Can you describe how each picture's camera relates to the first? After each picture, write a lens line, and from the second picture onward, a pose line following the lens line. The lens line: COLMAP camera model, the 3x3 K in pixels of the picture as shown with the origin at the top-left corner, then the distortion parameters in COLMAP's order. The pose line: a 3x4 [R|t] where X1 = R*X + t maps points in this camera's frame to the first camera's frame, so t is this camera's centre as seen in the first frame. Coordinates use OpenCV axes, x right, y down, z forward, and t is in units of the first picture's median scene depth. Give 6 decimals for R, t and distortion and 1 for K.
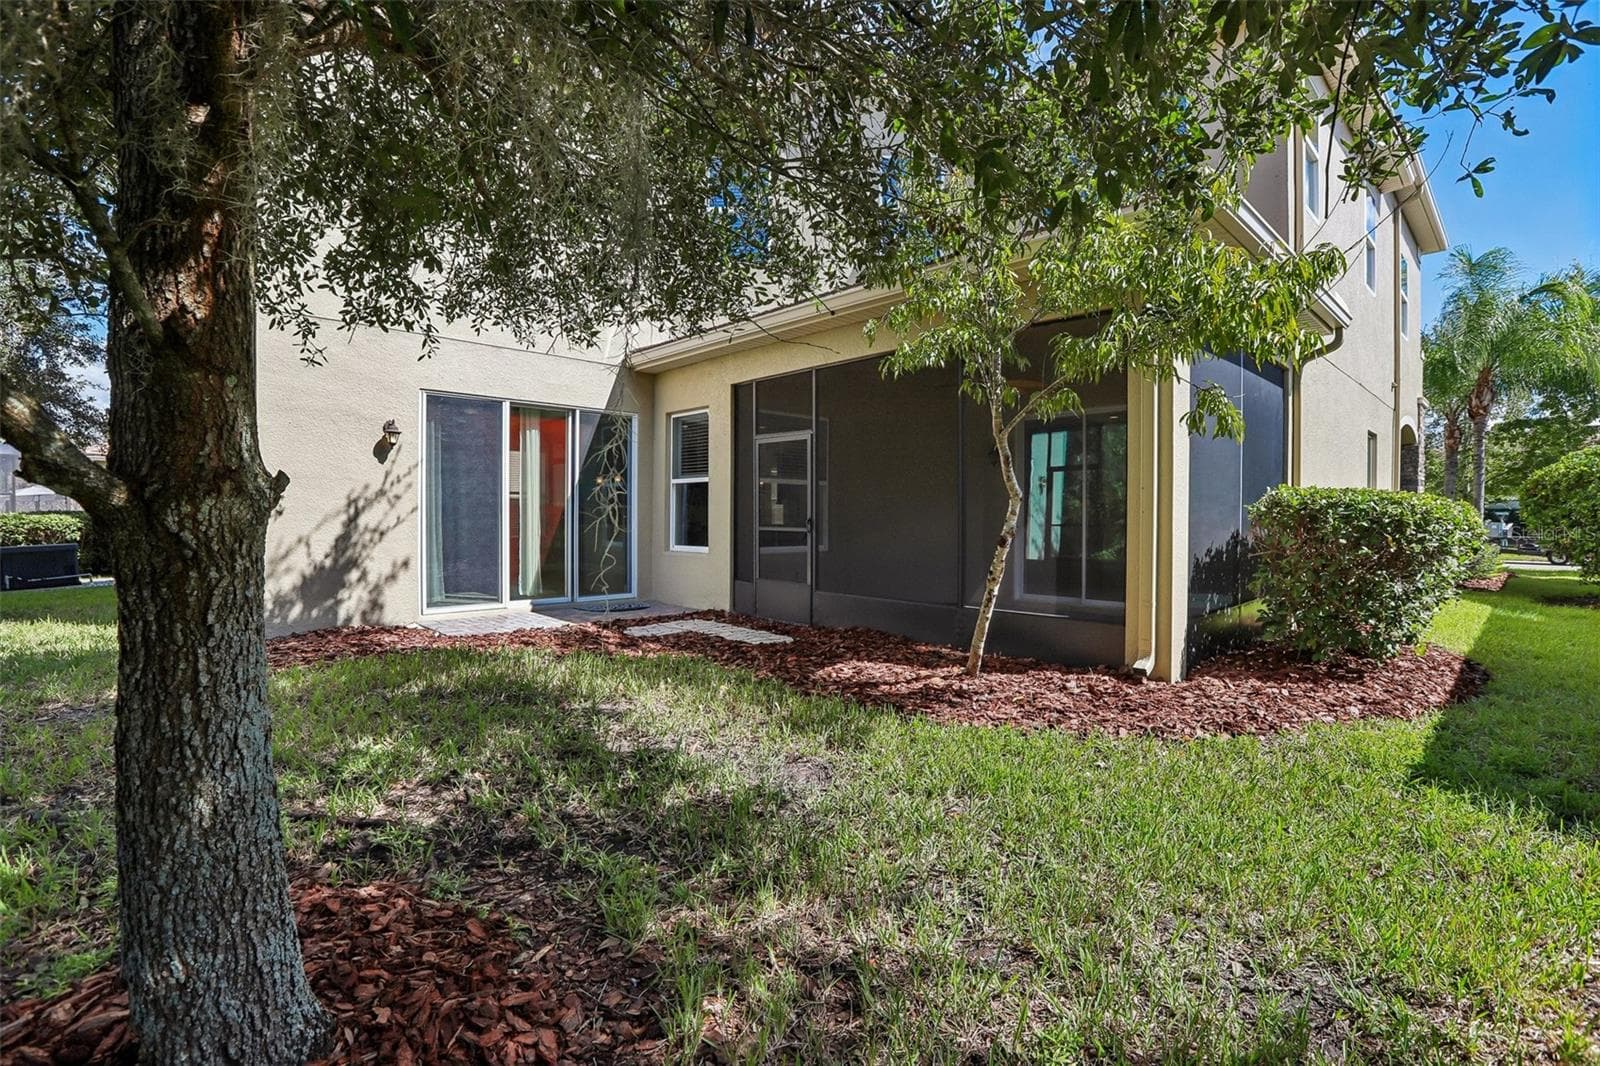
lens RADIAL K [[734.8, 0, 800.0], [0, 734.8, 533.0], [0, 0, 1]] dist [-0.001575, 0.000136]
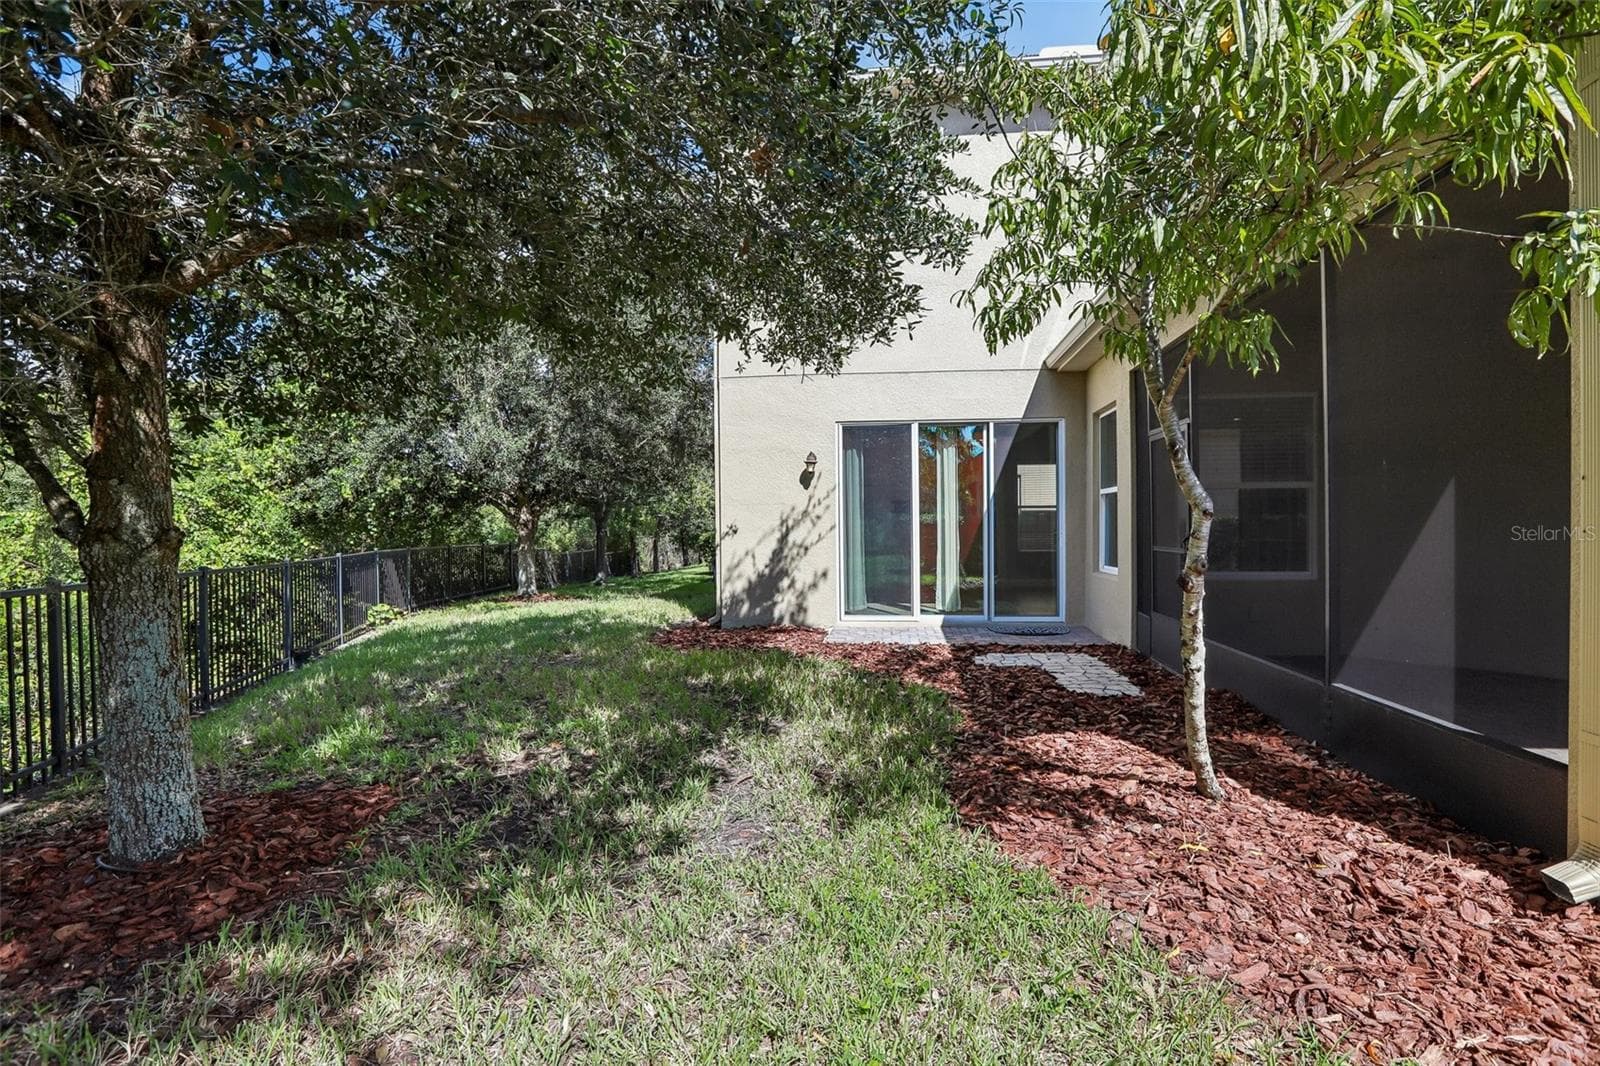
lens RADIAL K [[748.7, 0, 800.0], [0, 748.7, 533.0], [0, 0, 1]] dist [-0.026256, 0.000056]
pose [[0.649793, -0.000652, -0.760111, 0.344176], [-0.008825, 0.999926, -0.008403, -0.014012], [0.760060, 0.012168, 0.649739, 0.209299]]
